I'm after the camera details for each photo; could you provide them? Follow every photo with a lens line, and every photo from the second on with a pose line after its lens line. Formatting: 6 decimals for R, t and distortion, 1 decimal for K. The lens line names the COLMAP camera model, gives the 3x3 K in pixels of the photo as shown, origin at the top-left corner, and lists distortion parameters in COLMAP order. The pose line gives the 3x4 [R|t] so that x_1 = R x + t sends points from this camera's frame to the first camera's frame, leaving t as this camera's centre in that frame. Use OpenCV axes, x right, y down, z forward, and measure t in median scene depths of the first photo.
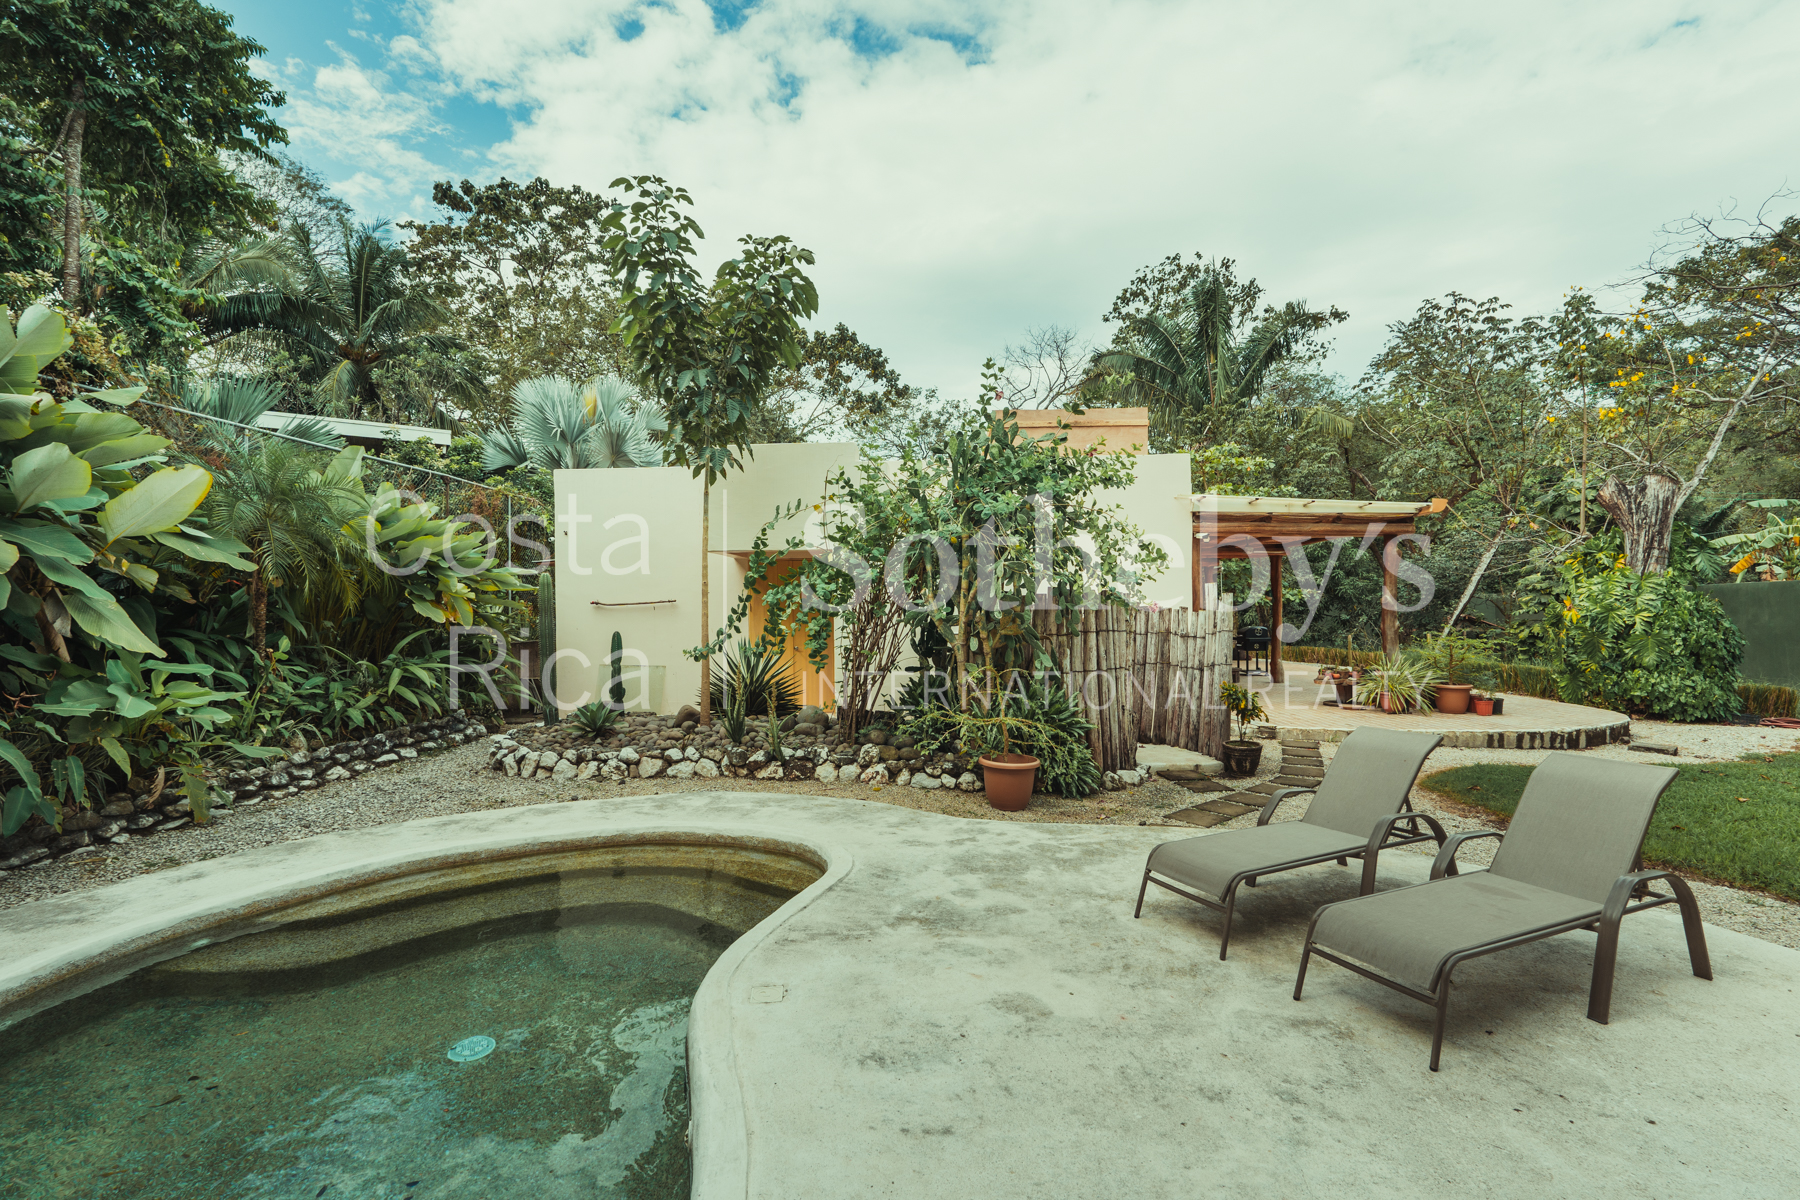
lens RADIAL K [[792.8, 0, 899.6], [0, 792.8, 594.5], [0, 0, 1]] dist [-0.002430, -0.001428]
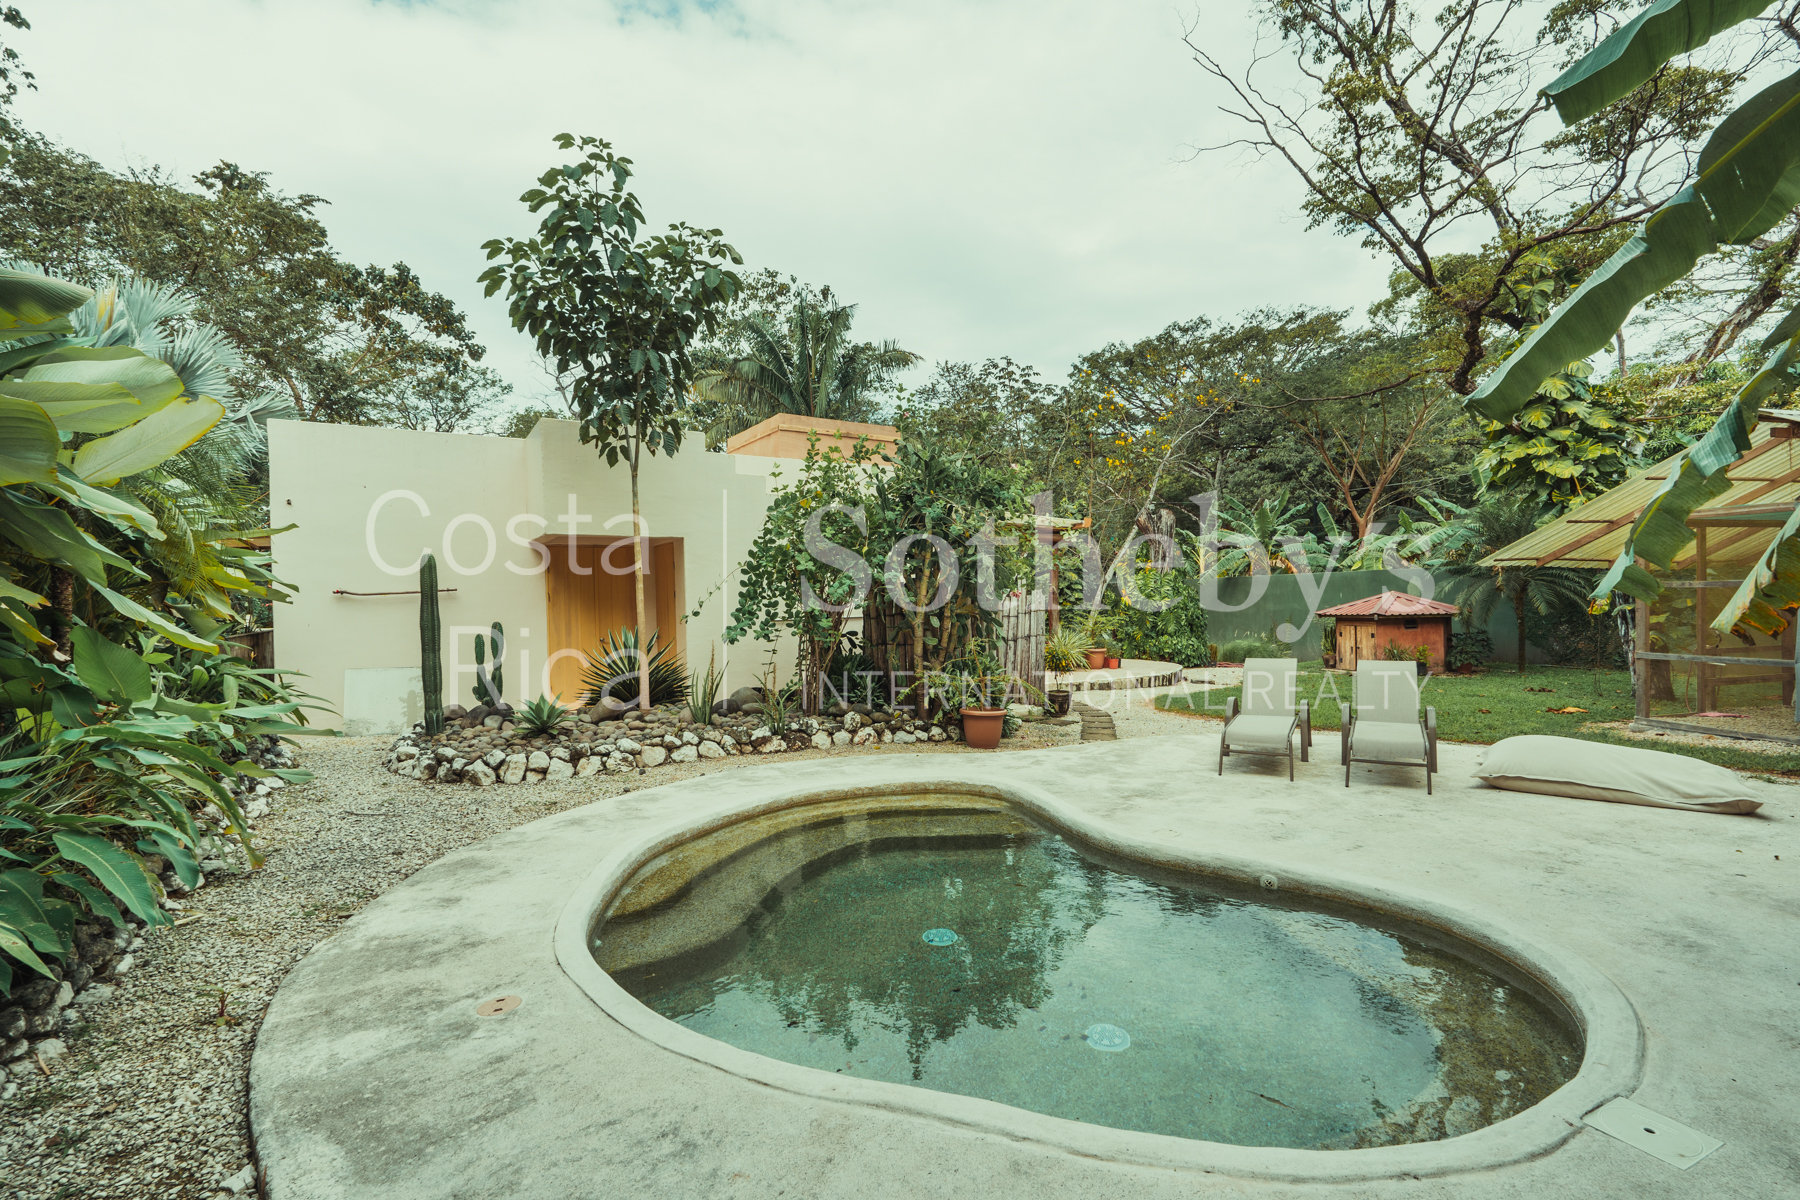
lens RADIAL K [[792.8, 0, 918.3], [0, 792.8, 604.7], [0, 0, 1]] dist [-0.002430, -0.001428]
pose [[0.823938, -0.010129, 0.566590, -0.598655], [-0.000332, 0.999831, 0.018357, 0.013277], [-0.566680, -0.015313, 0.823795, 0.008596]]
